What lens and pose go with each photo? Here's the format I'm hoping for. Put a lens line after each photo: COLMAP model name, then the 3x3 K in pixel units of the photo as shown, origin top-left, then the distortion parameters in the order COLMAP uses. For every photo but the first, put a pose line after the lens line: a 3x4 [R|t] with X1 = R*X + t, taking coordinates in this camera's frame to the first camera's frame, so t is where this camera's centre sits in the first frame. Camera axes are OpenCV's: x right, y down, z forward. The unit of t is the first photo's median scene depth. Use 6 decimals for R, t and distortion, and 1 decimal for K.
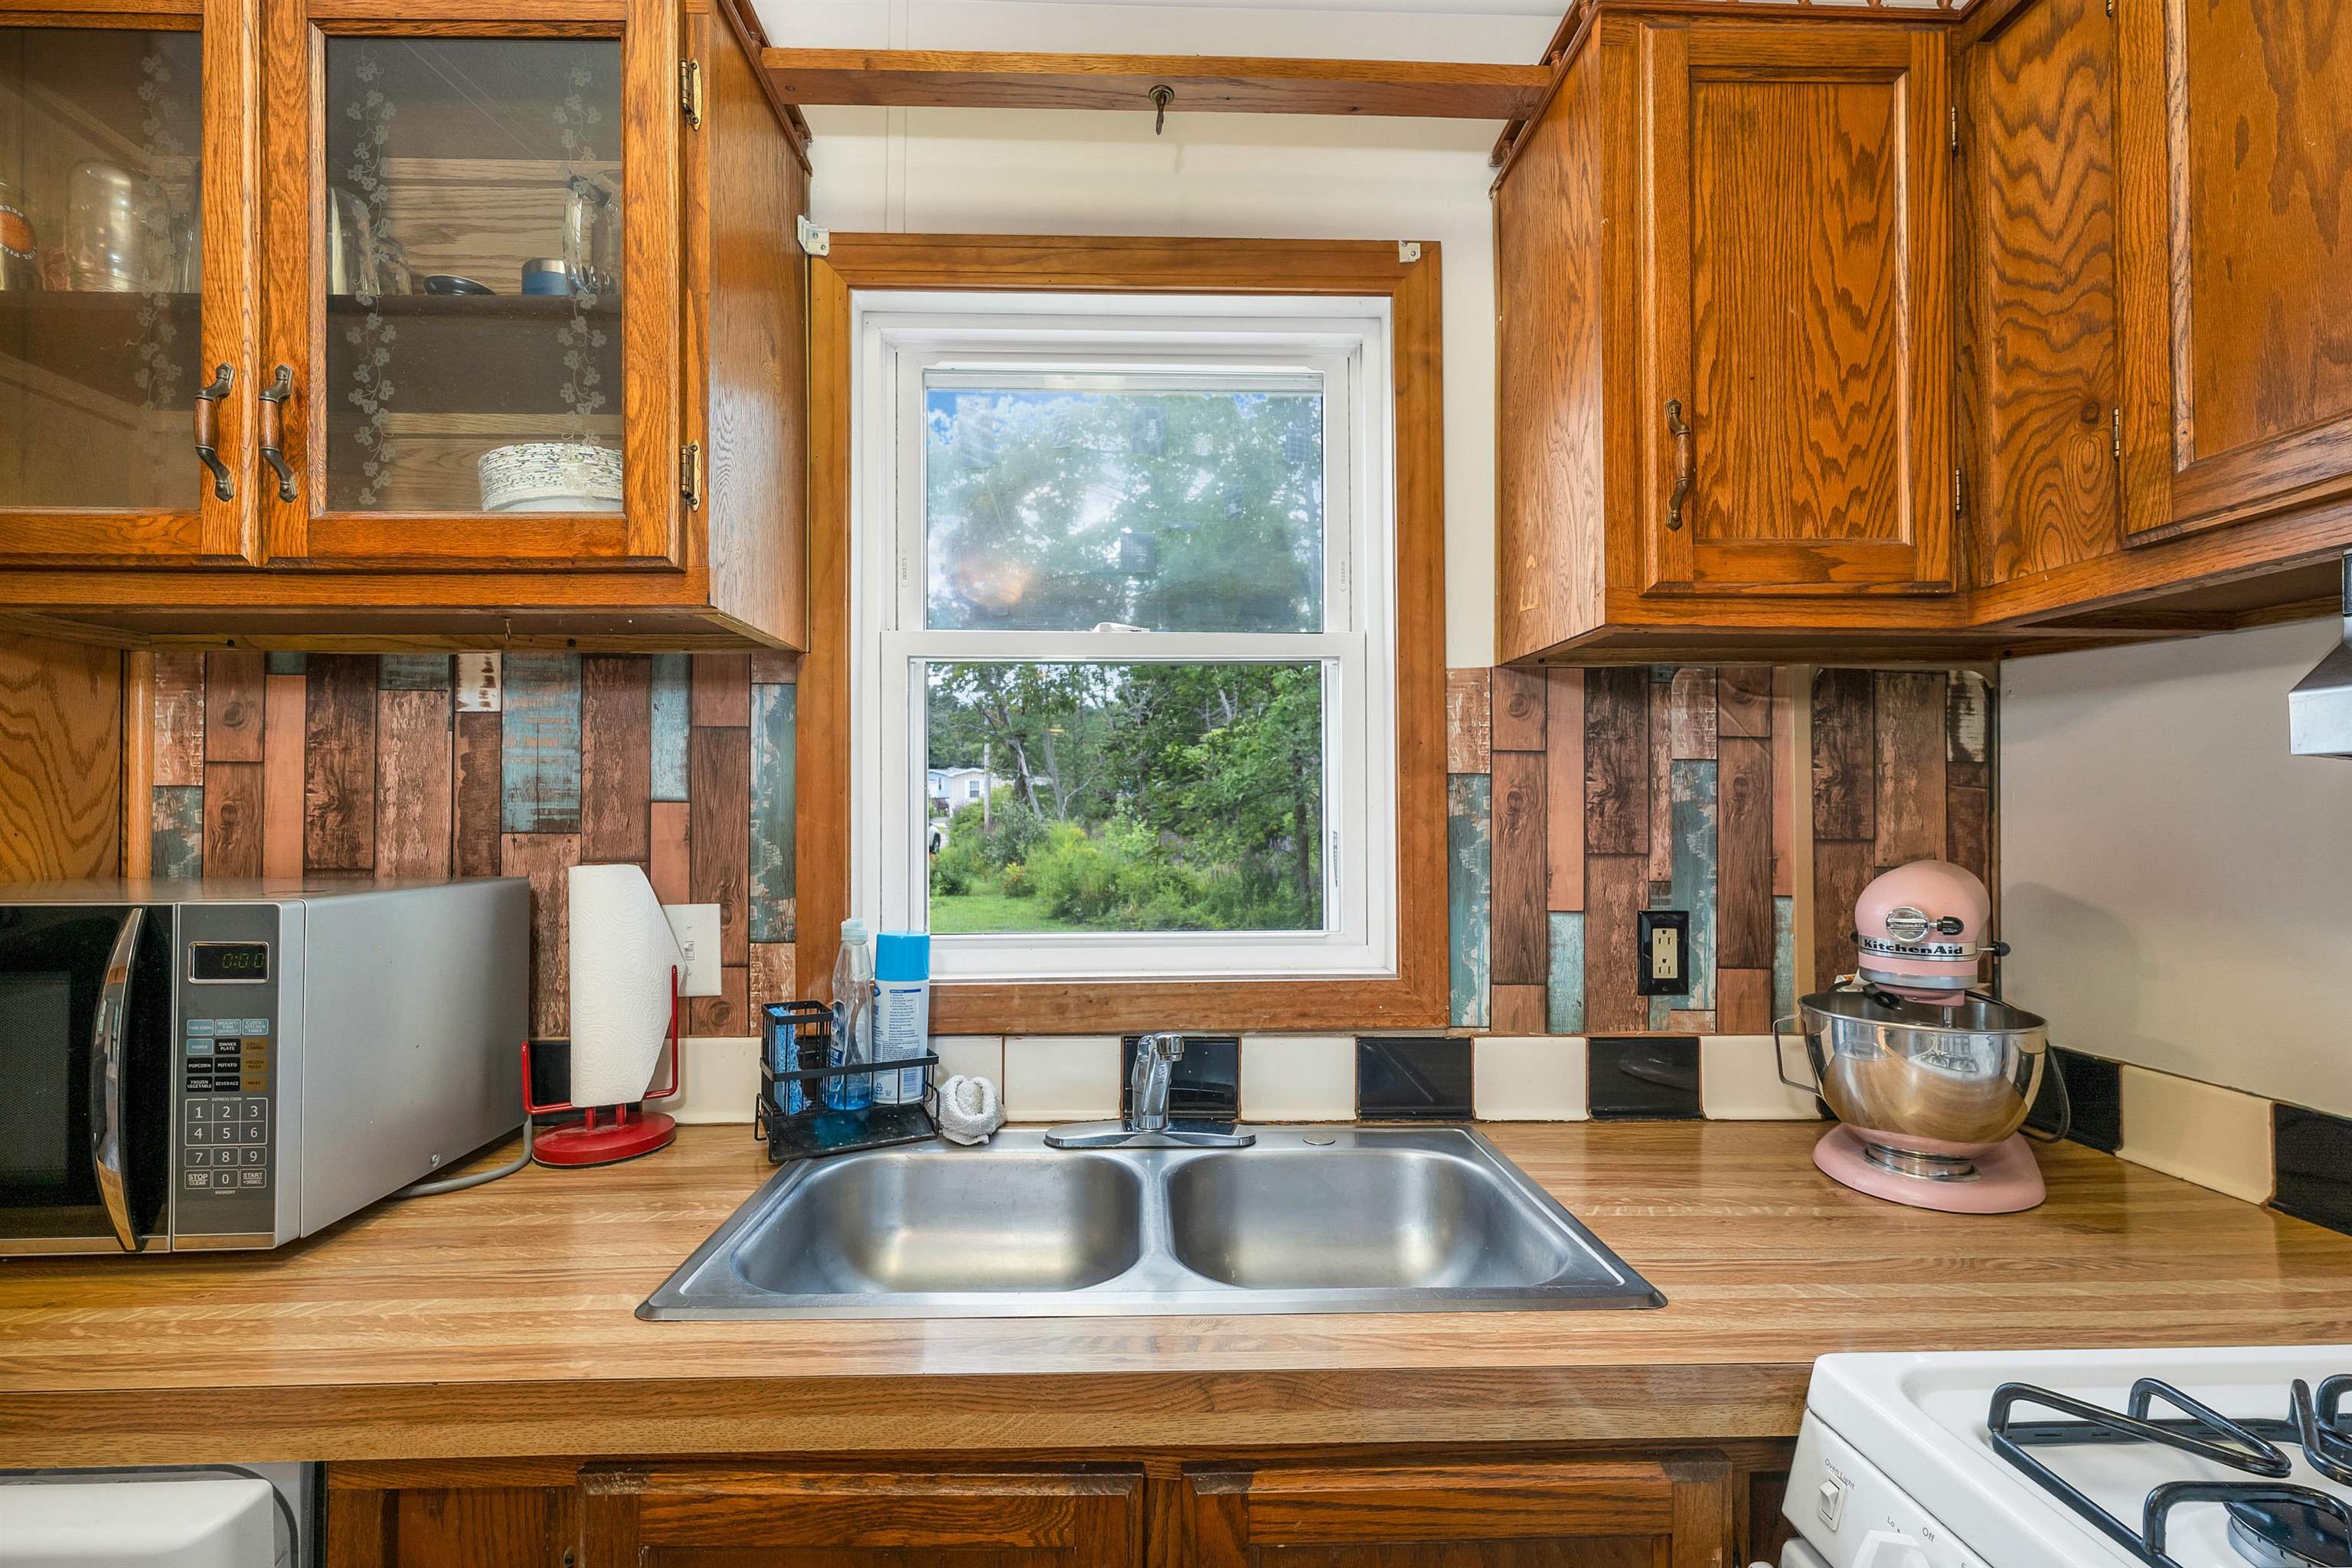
lens RADIAL K [[975.6, 0, 1168.3], [0, 975.6, 801.6], [0, 0, 1]] dist [0.005373, 0.000838]
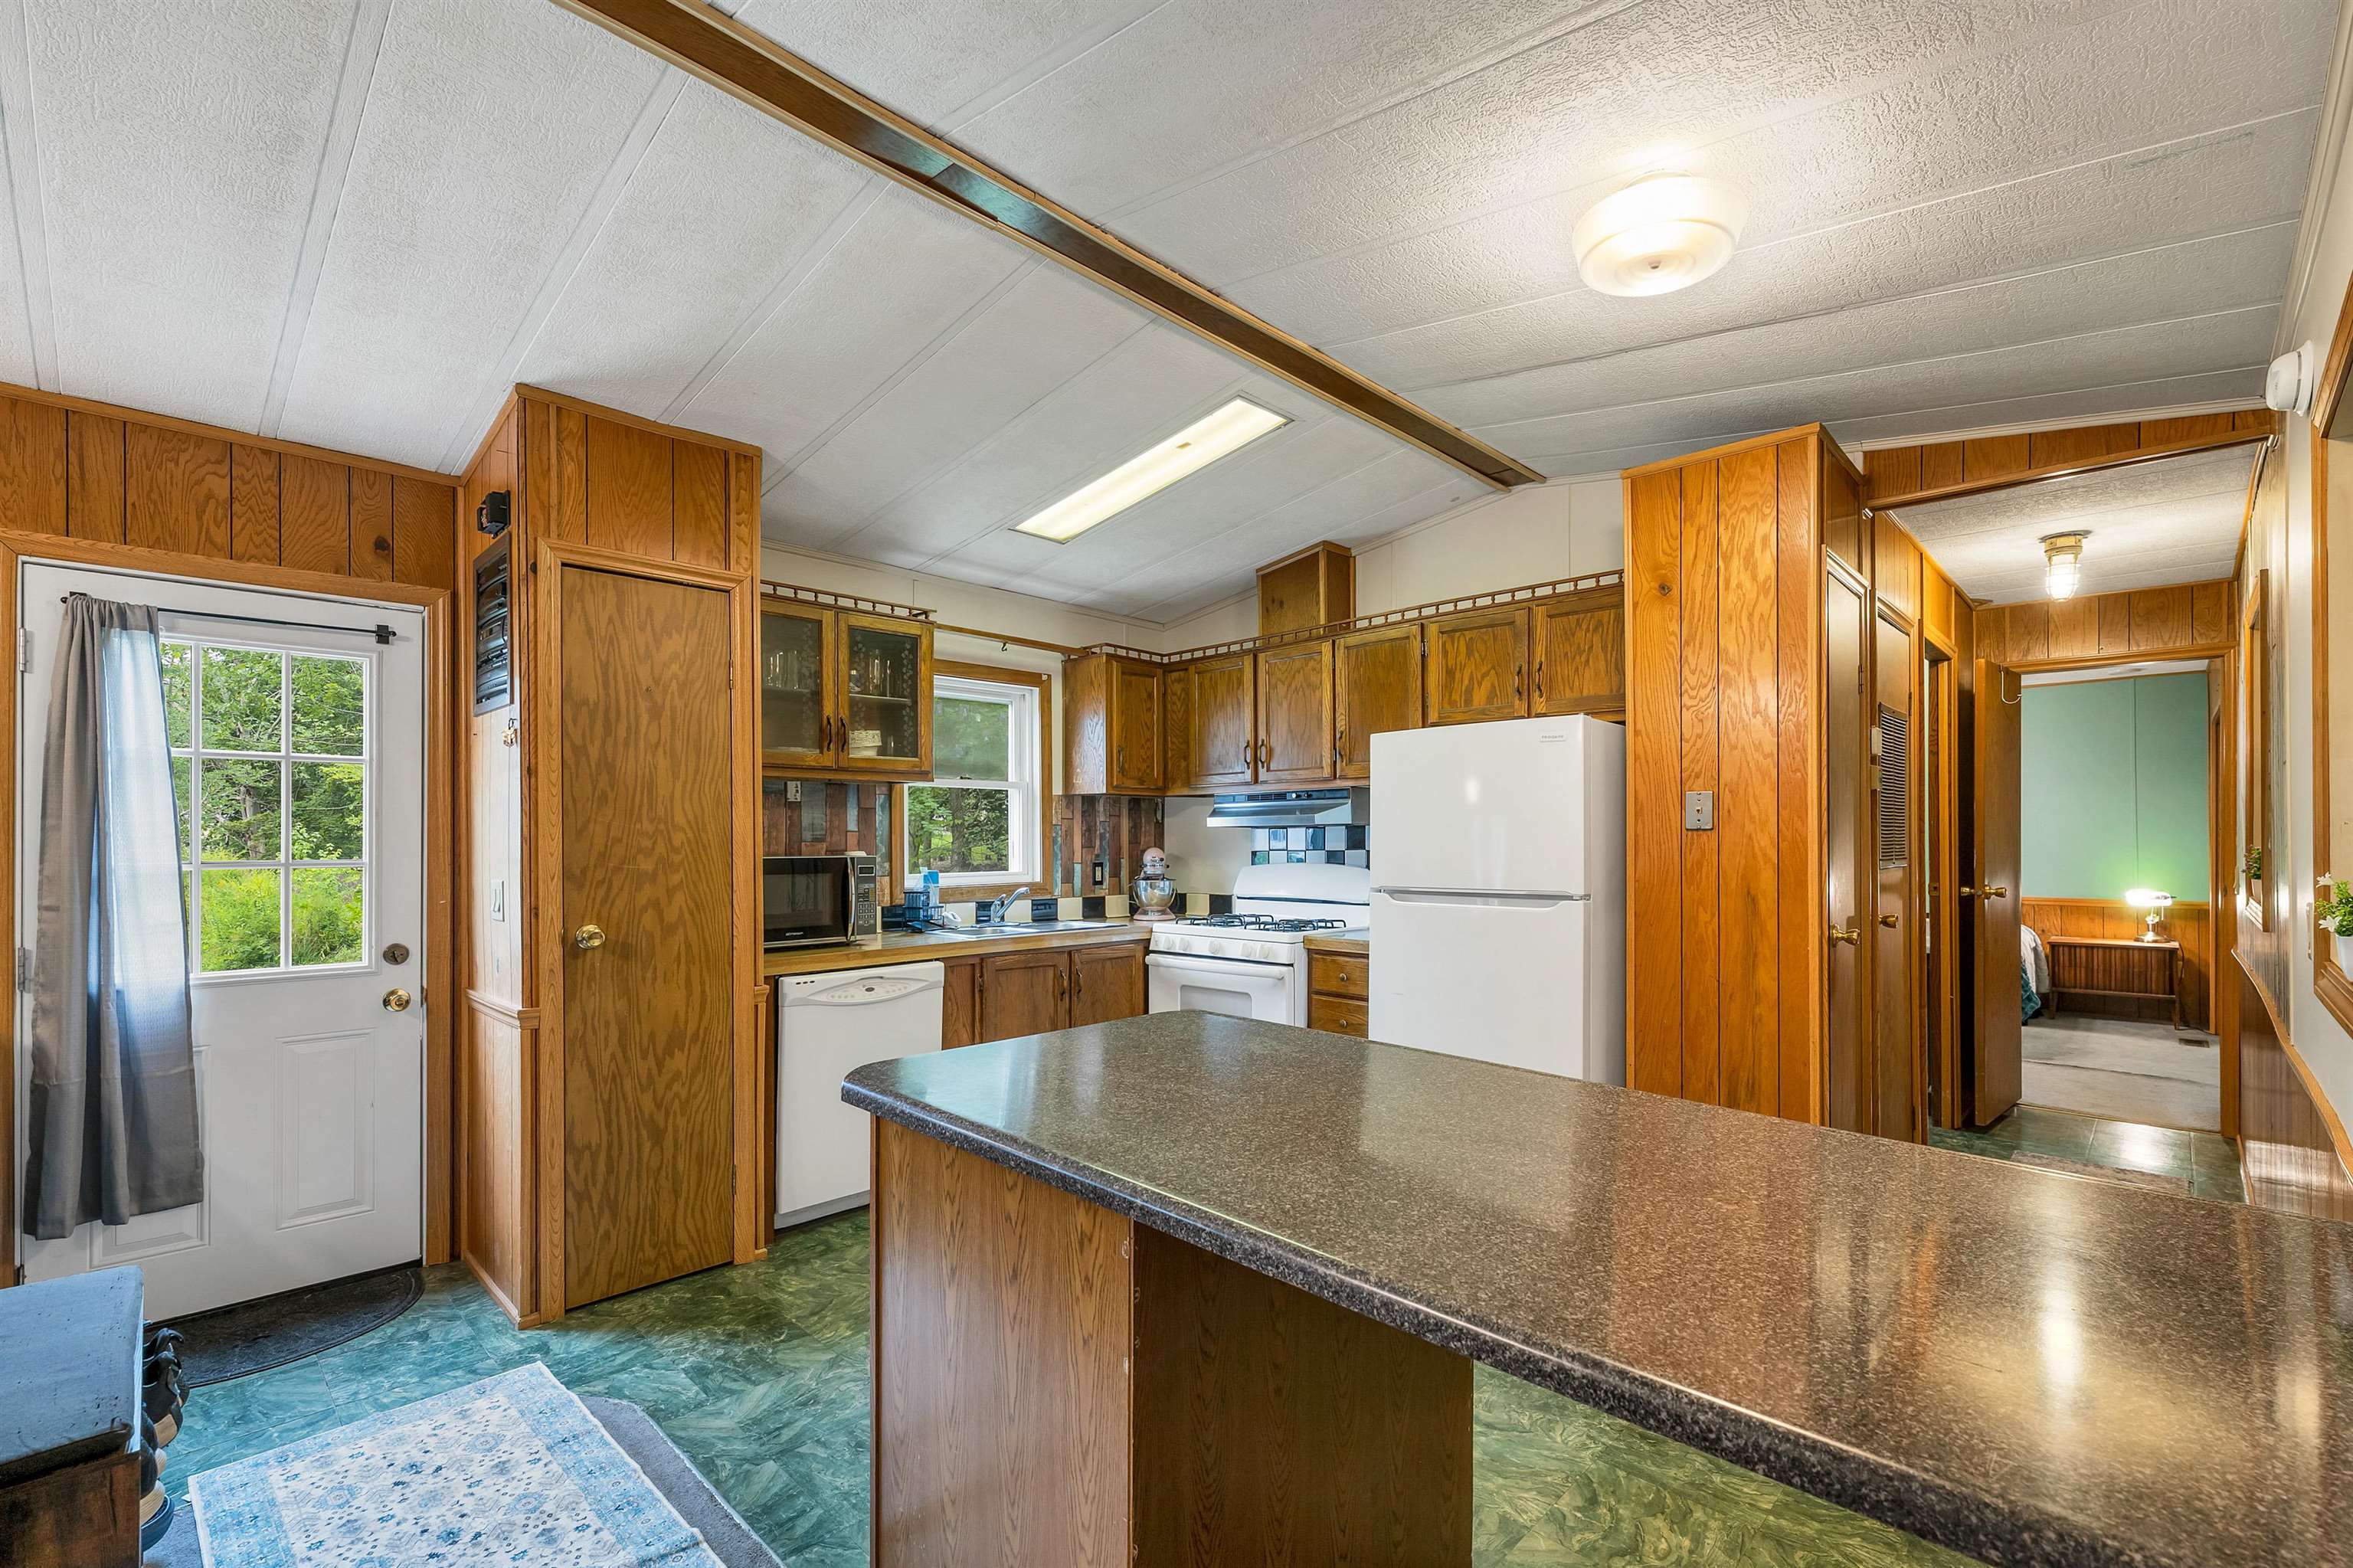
lens RADIAL K [[1028.0, 0, 1174.1], [0, 1028.0, 837.6], [0, 0, 1]] dist [0.009490, -0.002250]
pose [[0.718999, -0.000722, 0.695011, -2.049084], [-0.005081, 0.999967, 0.006296, -0.006907], [-0.694993, -0.008058, 0.718971, -2.051099]]
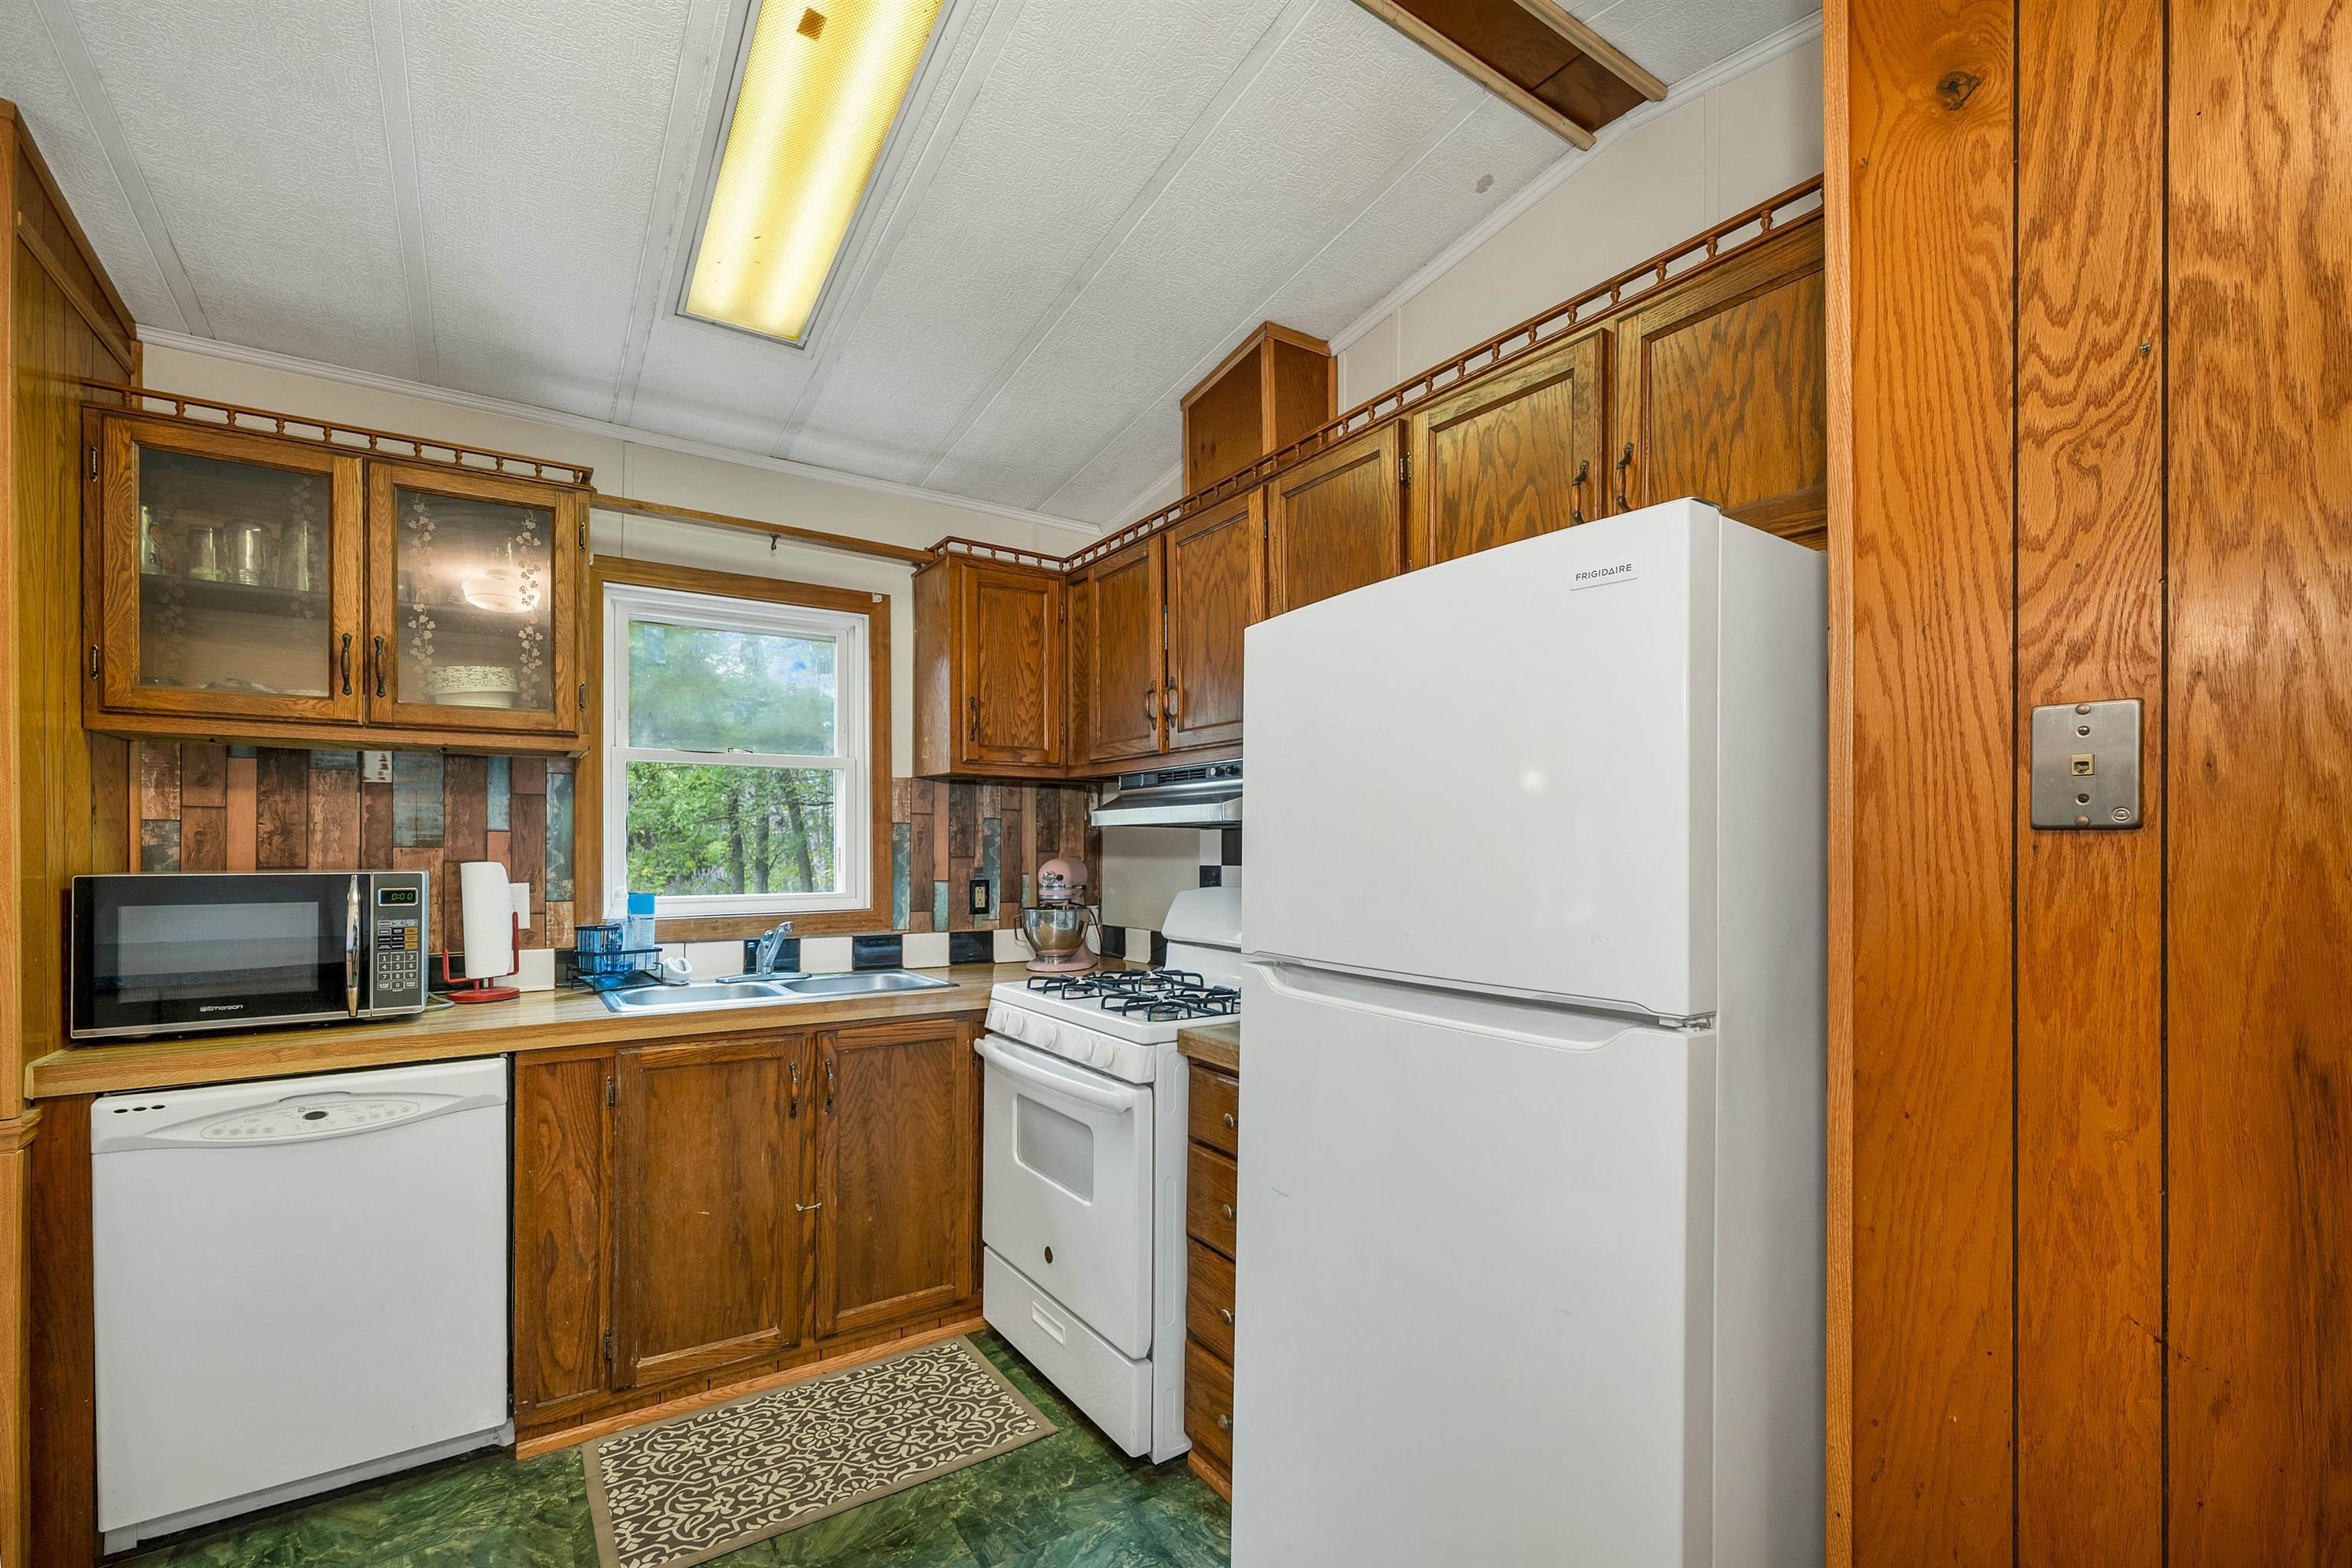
lens RADIAL K [[1006.9, 0, 1171.5], [0, 1006.9, 842.2], [0, 0, 1]] dist [0.001757, -0.000020]
pose [[0.846426, 0.003515, 0.532494, -0.445894], [-0.008995, 0.999930, 0.007697, -0.005969], [-0.532430, -0.011304, 0.846398, -1.441816]]
